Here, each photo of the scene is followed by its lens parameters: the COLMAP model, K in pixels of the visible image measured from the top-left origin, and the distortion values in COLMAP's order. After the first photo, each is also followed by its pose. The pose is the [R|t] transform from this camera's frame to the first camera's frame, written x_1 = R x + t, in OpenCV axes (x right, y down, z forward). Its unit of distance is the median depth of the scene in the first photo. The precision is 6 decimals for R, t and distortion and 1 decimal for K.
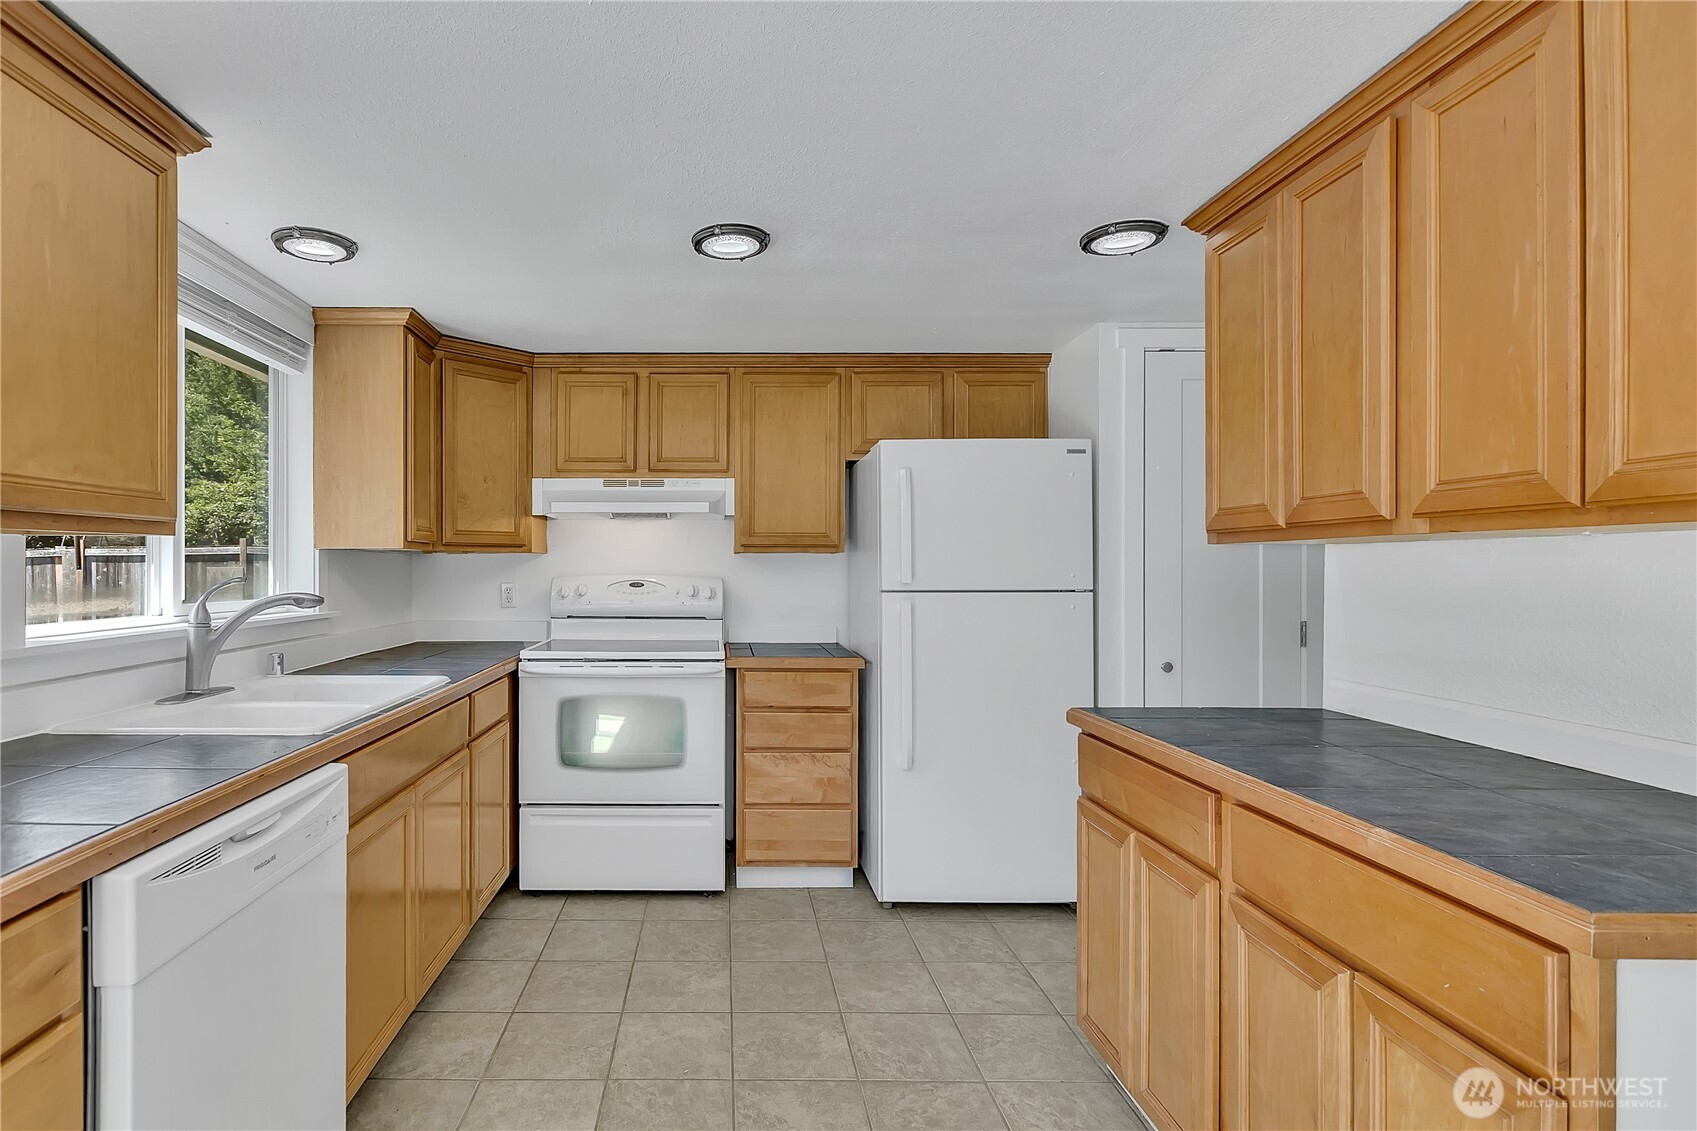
lens RADIAL K [[839.9, 0, 720.9], [0, 839.9, 566.2], [0, 0, 1]] dist [-0.005214, 0.004259]
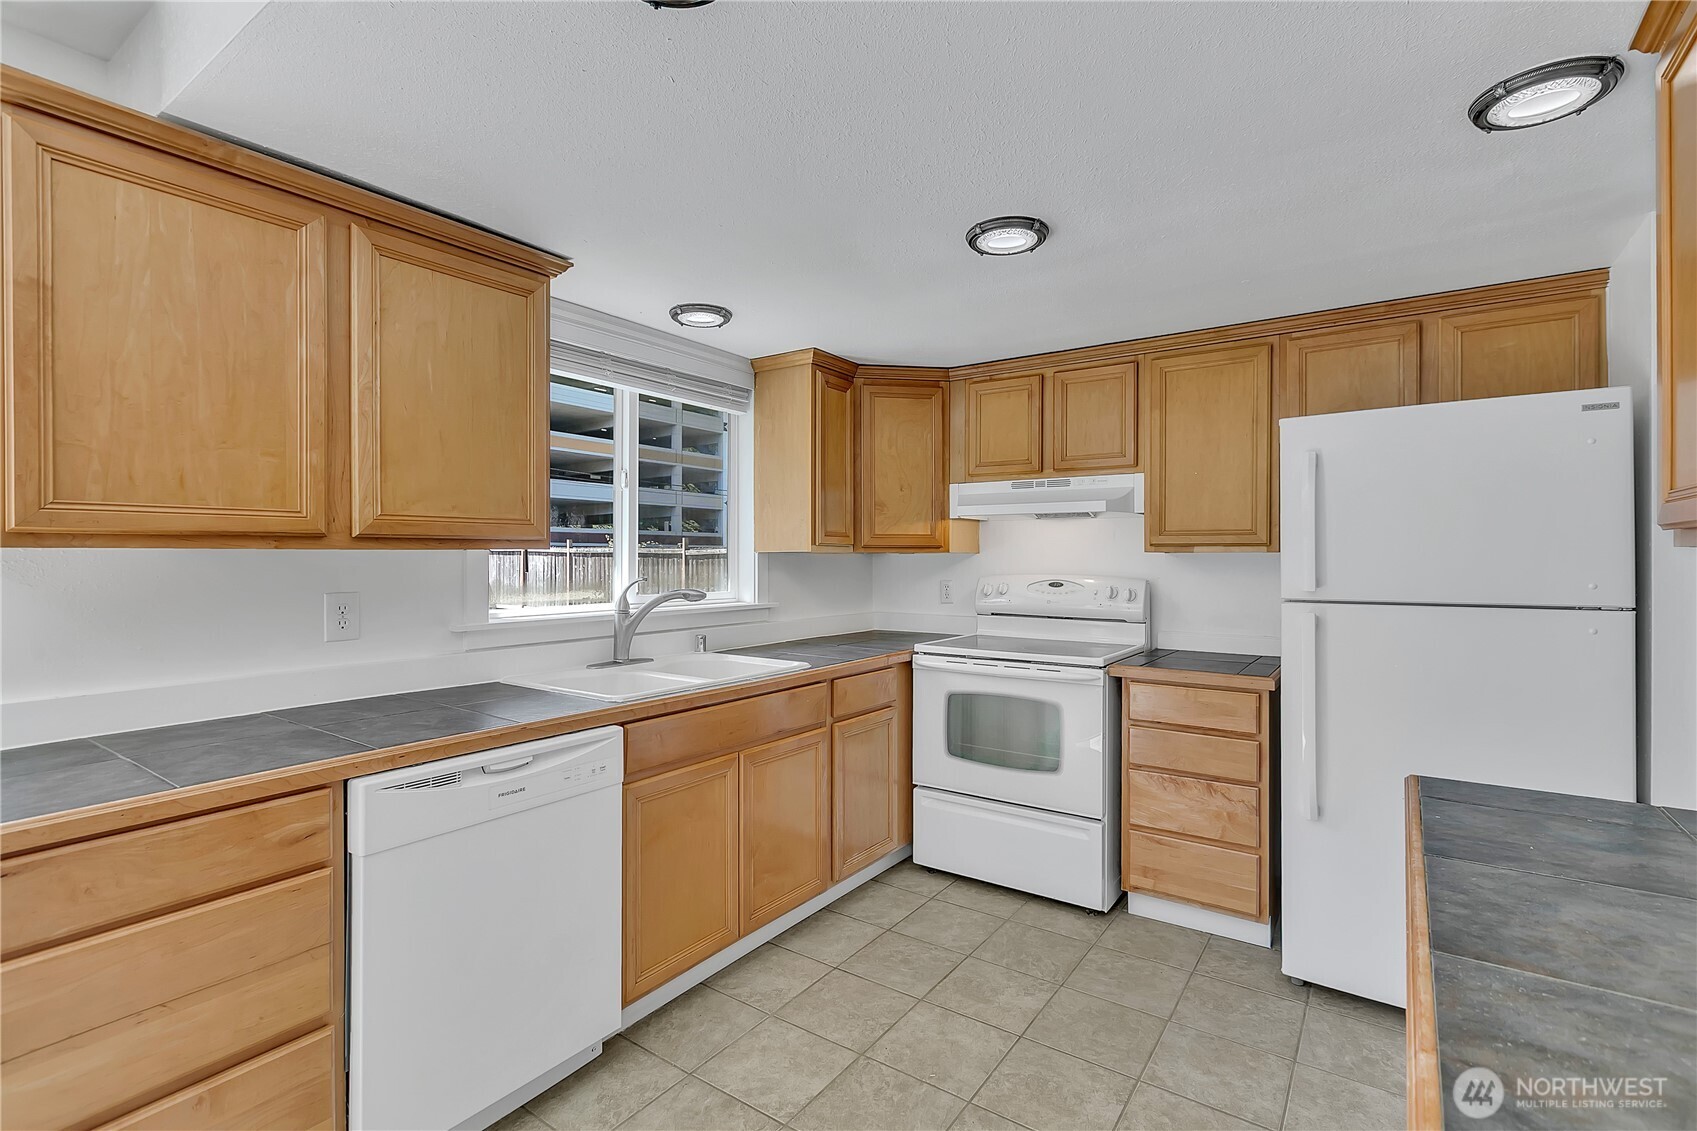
lens RADIAL K [[784.3, 0, 846.0], [0, 784.3, 556.6], [0, 0, 1]] dist [-0.001979, 0.001436]
pose [[0.819636, -0.000586, -0.572885, 0.283154], [0.000410, 1.000000, -0.000435, -0.013464], [0.572885, 0.000121, 0.819636, 0.116904]]
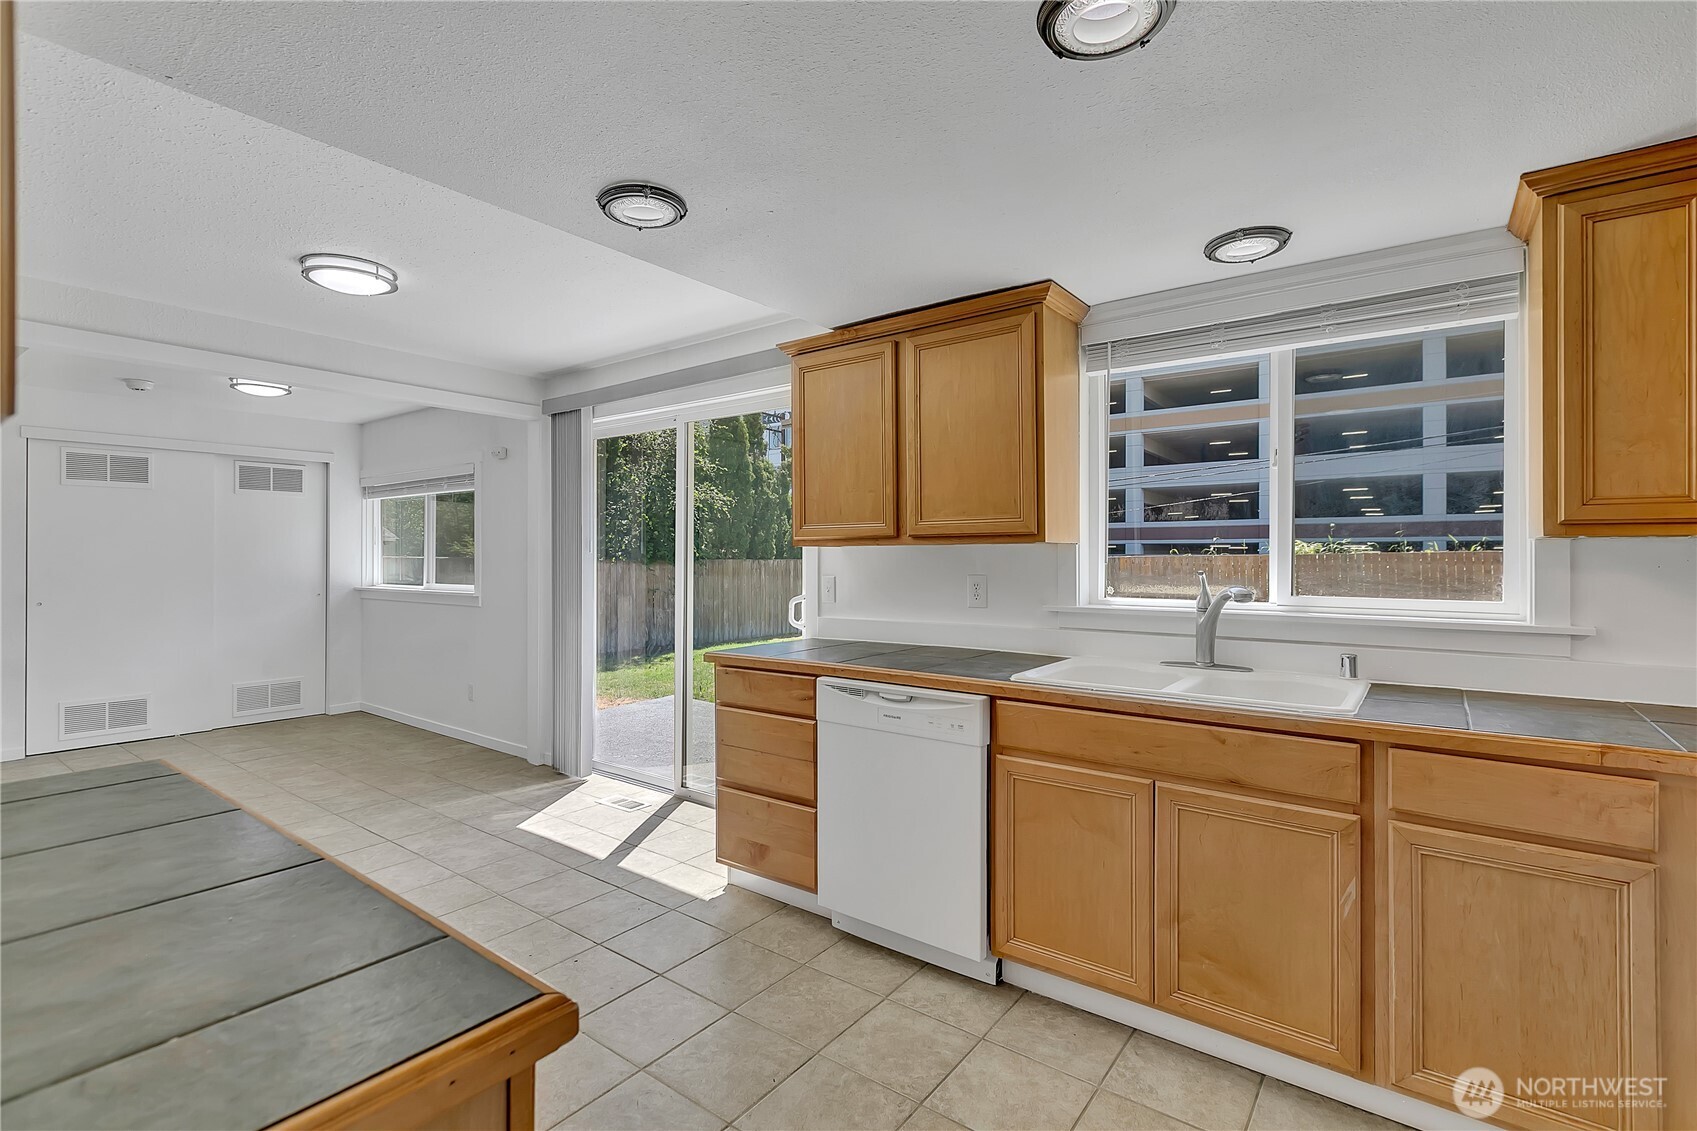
lens RADIAL K [[784.3, 0, 856.4], [0, 784.3, 549.9], [0, 0, 1]] dist [-0.001979, 0.001436]
pose [[-0.597326, -0.006960, -0.801968, 0.423028], [0.000967, 0.999955, -0.009398, -0.004654], [0.801998, -0.006389, -0.597293, 0.910840]]
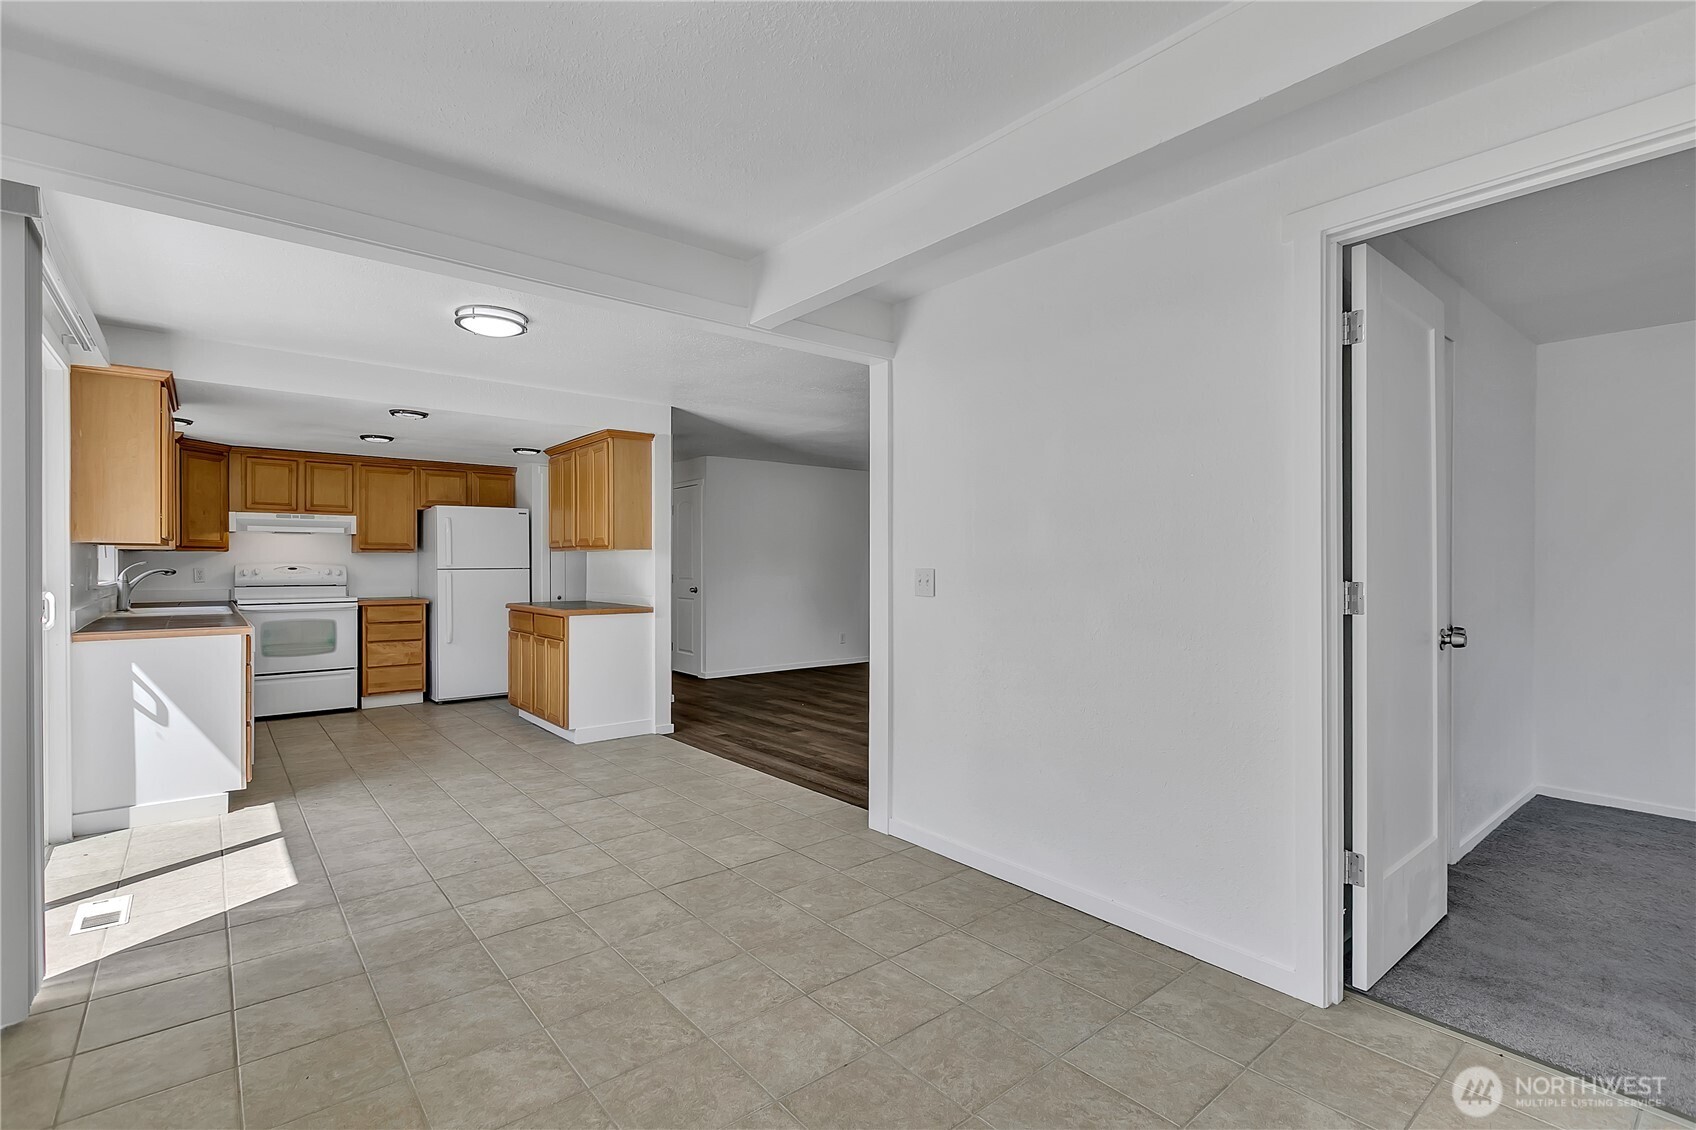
lens RADIAL K [[783.8, 0, 861.8], [0, 783.8, 565.2], [0, 0, 1]] dist [-0.001979, 0.001436]
pose [[0.760582, -0.003703, 0.649231, -0.334228], [0.001158, 0.999990, 0.004346, 0.010084], [-0.649241, -0.002554, 0.760579, -1.462197]]
